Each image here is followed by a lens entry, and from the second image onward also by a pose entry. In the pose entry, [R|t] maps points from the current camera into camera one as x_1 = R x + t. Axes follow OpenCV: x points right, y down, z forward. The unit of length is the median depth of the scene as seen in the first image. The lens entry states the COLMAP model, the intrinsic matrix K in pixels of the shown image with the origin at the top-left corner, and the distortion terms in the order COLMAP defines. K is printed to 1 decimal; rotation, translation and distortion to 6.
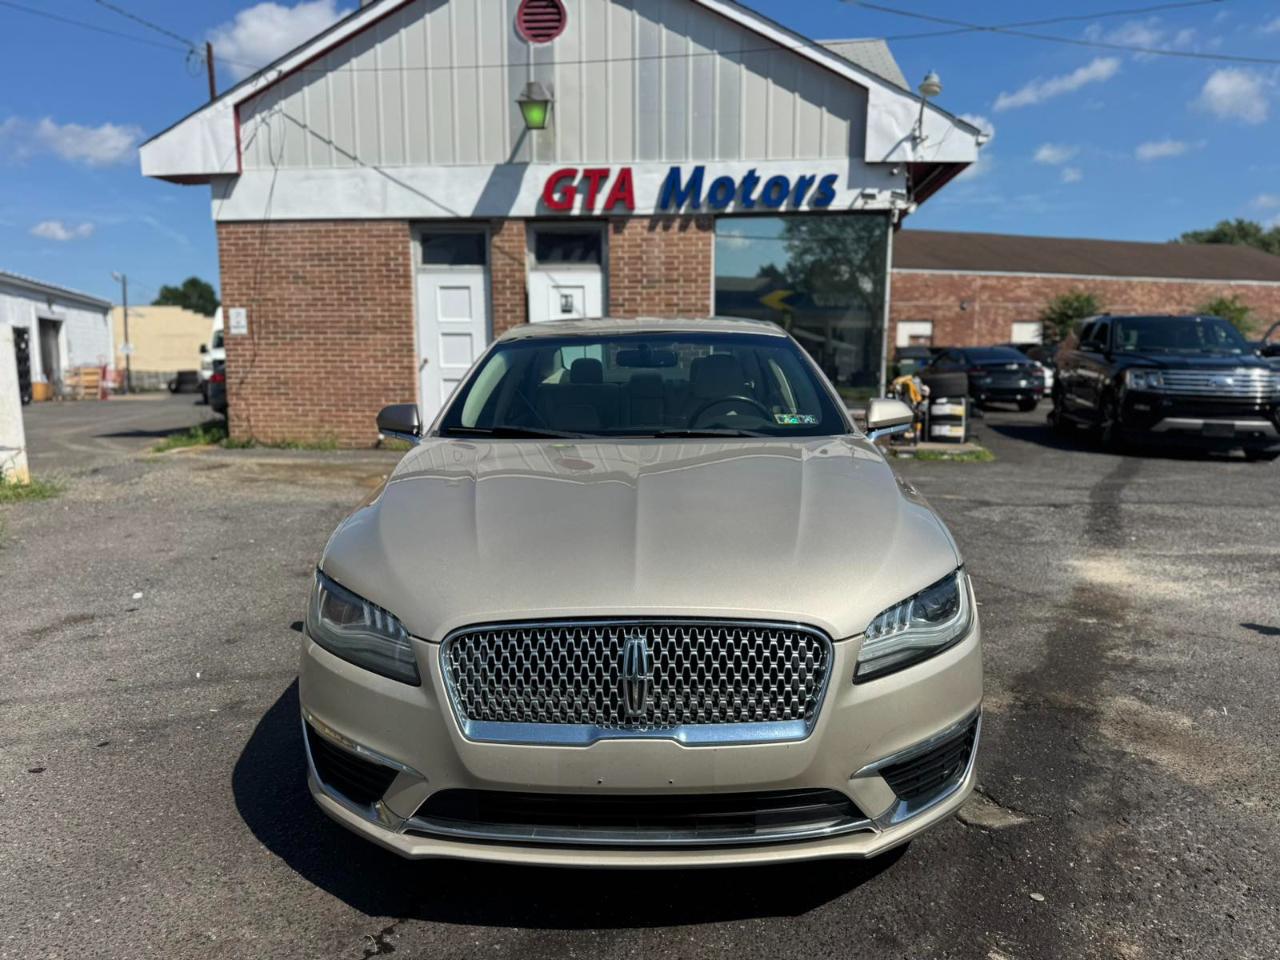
lens RADIAL K [[897.7, 0, 637.8], [0, 897.7, 486.9], [0, 0, 1]] dist [0.046276, -0.062583]
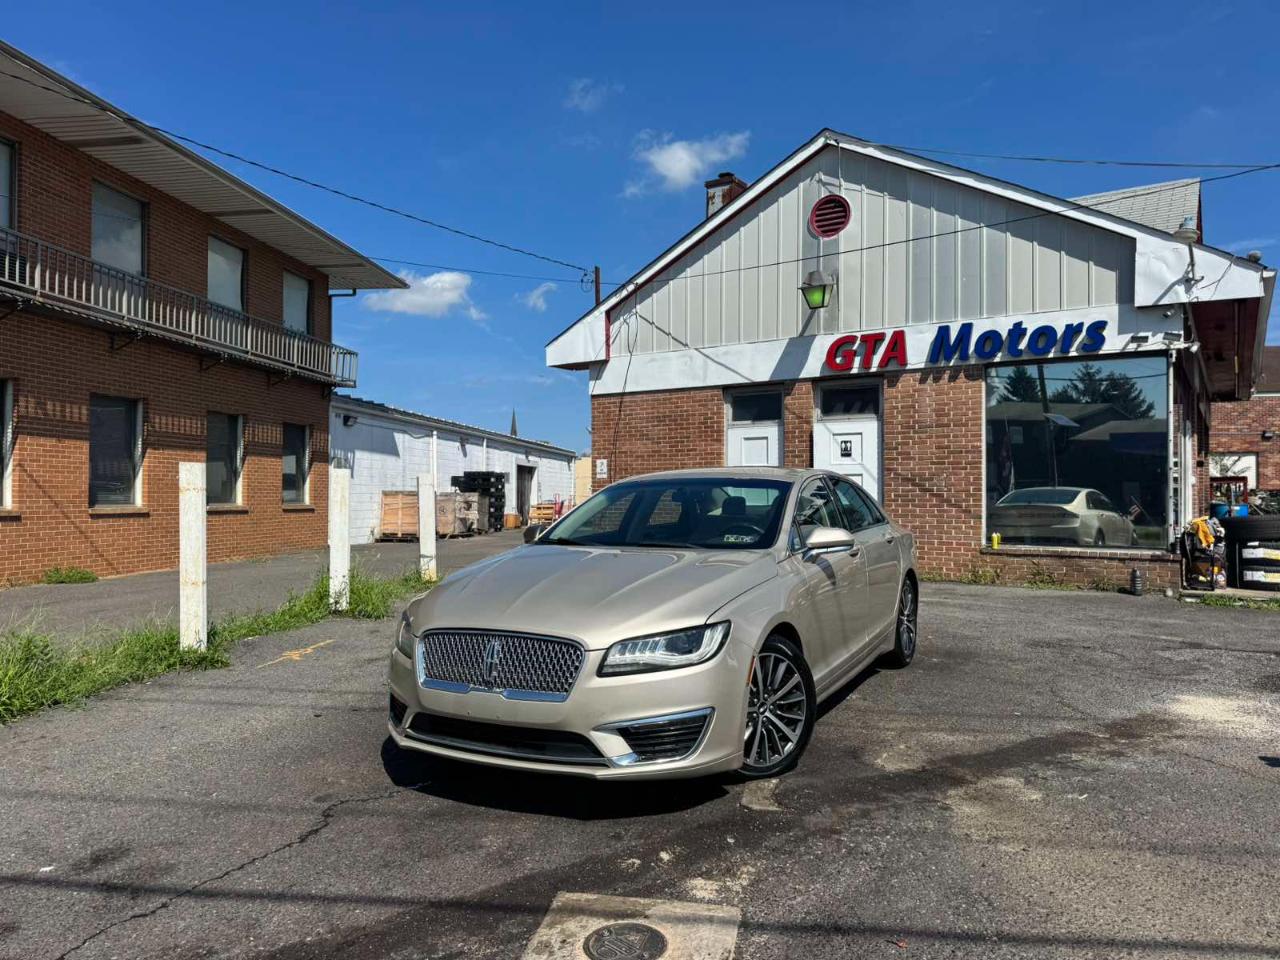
lens RADIAL K [[897.7, 0, 639.7], [0, 897.7, 486.8], [0, 0, 1]] dist [0.046276, -0.062583]
pose [[0.888461, -0.003907, -0.458935, 0.216330], [-0.066003, 0.988482, -0.136190, 0.015524], [0.454180, 0.151291, 0.877970, -0.112955]]
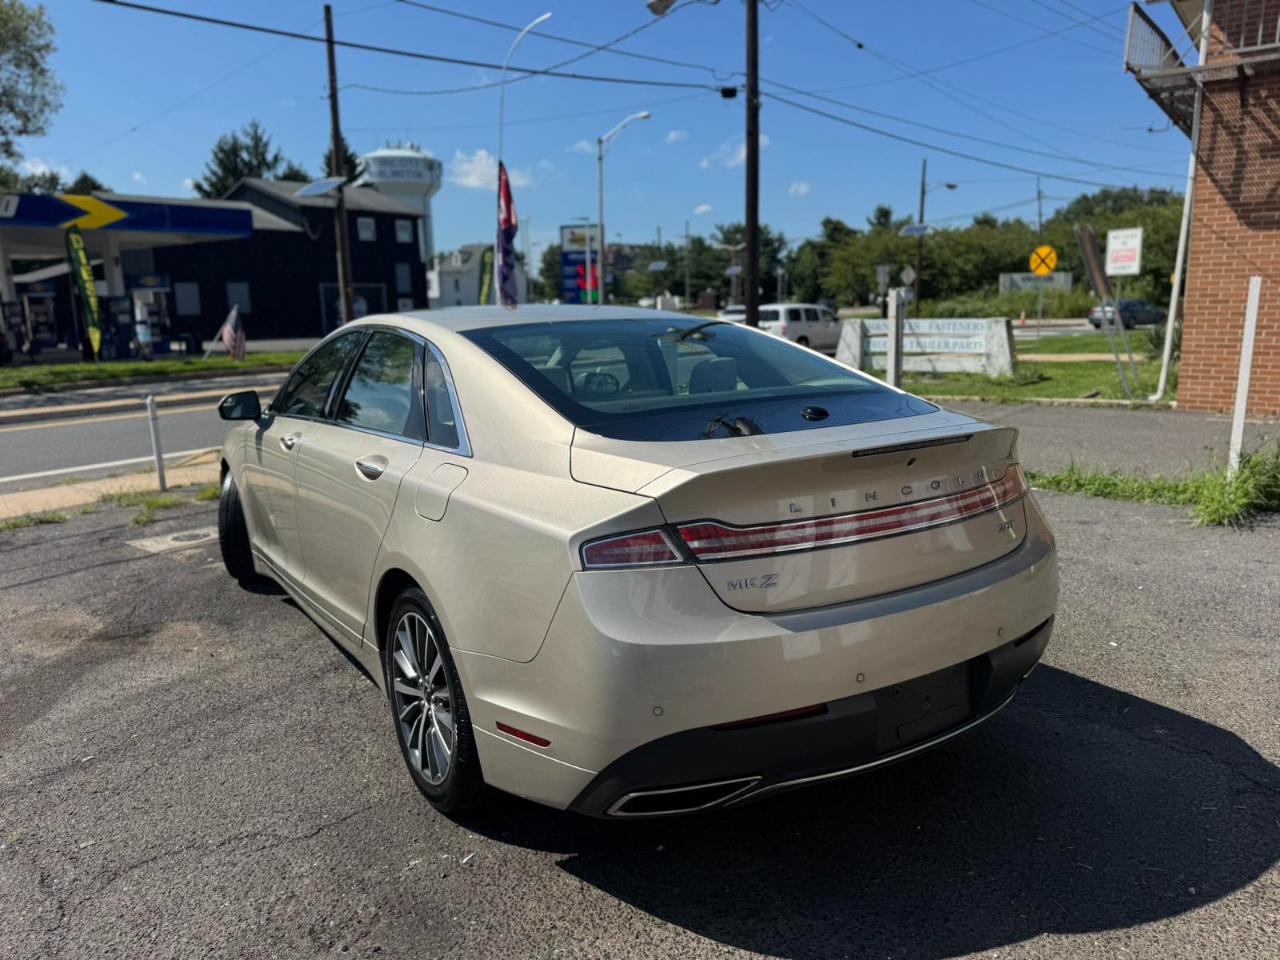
lens RADIAL K [[897.7, 0, 641.6], [0, 897.7, 492.9], [0, 0, 1]] dist [0.046276, -0.062583]
pose [[-0.824098, 0.134369, -0.550280, 0.172955], [-0.058219, 0.946221, 0.318239, -0.127811], [0.563448, 0.294297, -0.771956, 0.758530]]
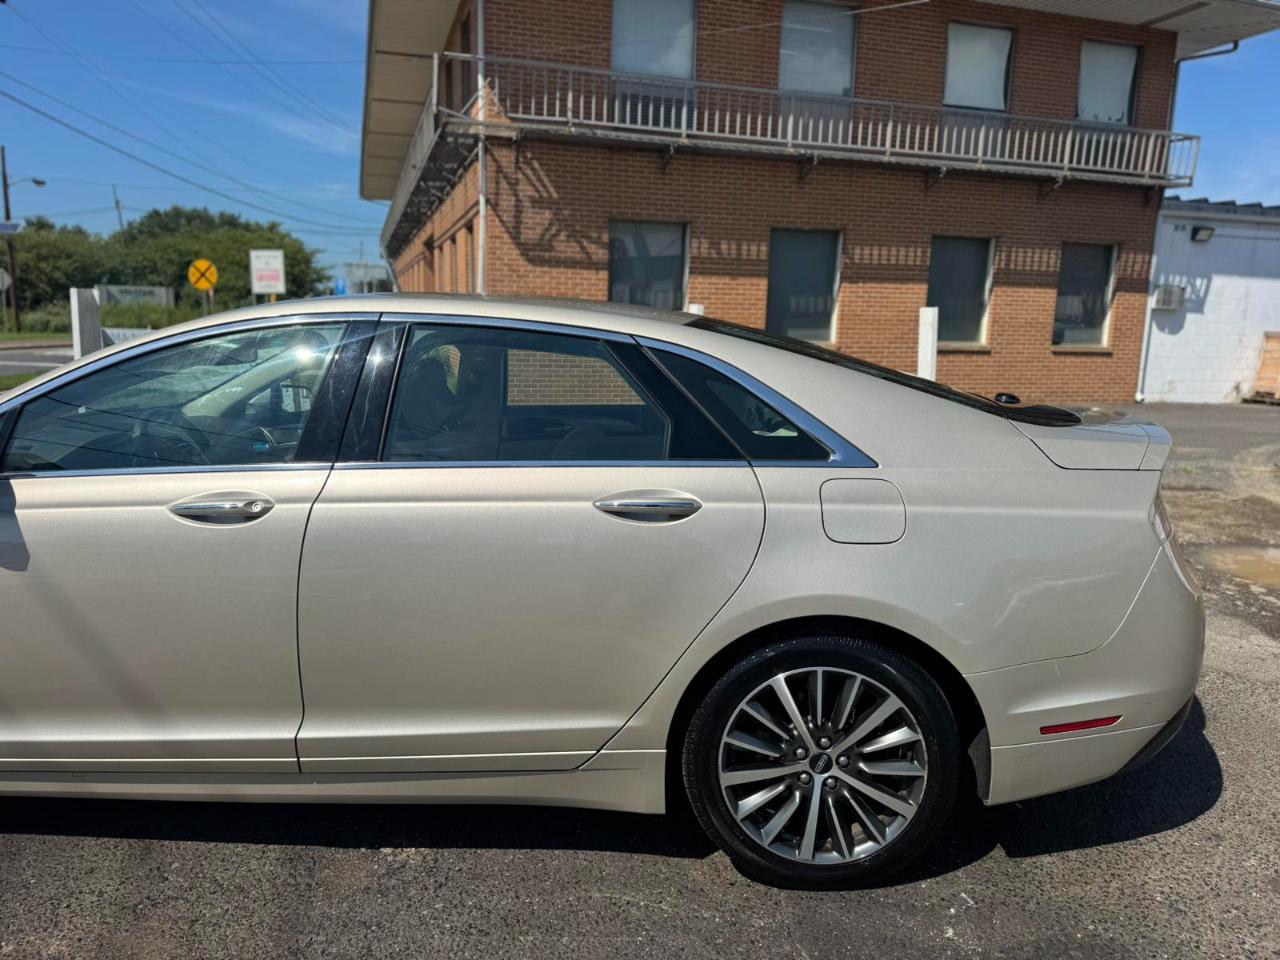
lens RADIAL K [[897.7, 0, 640.8], [0, 897.7, 490.6], [0, 0, 1]] dist [0.046276, -0.062583]
pose [[-0.031444, 0.185905, -0.982064, 0.286488], [-0.160899, 0.968794, 0.188545, -0.084333], [0.986470, 0.163942, -0.000551, 0.494684]]
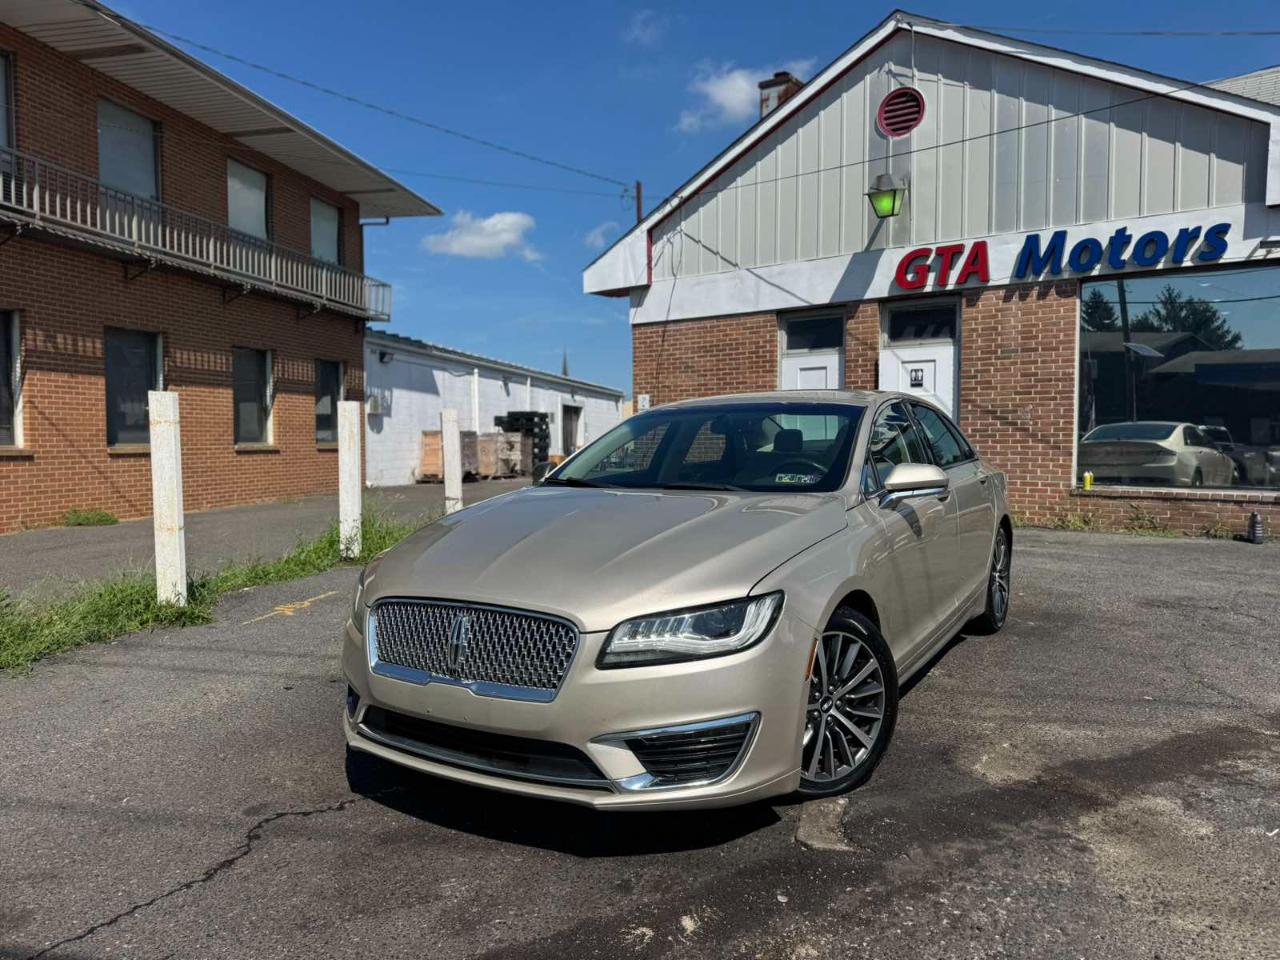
lens RADIAL K [[897.7, 0, 634.6], [0, 897.7, 487.6], [0, 0, 1]] dist [0.046276, -0.062583]
pose [[0.857305, 0.026333, -0.514136, 0.179343], [-0.070102, 0.995360, -0.065912, 0.007547], [0.510014, 0.092549, 0.855173, -0.019780]]
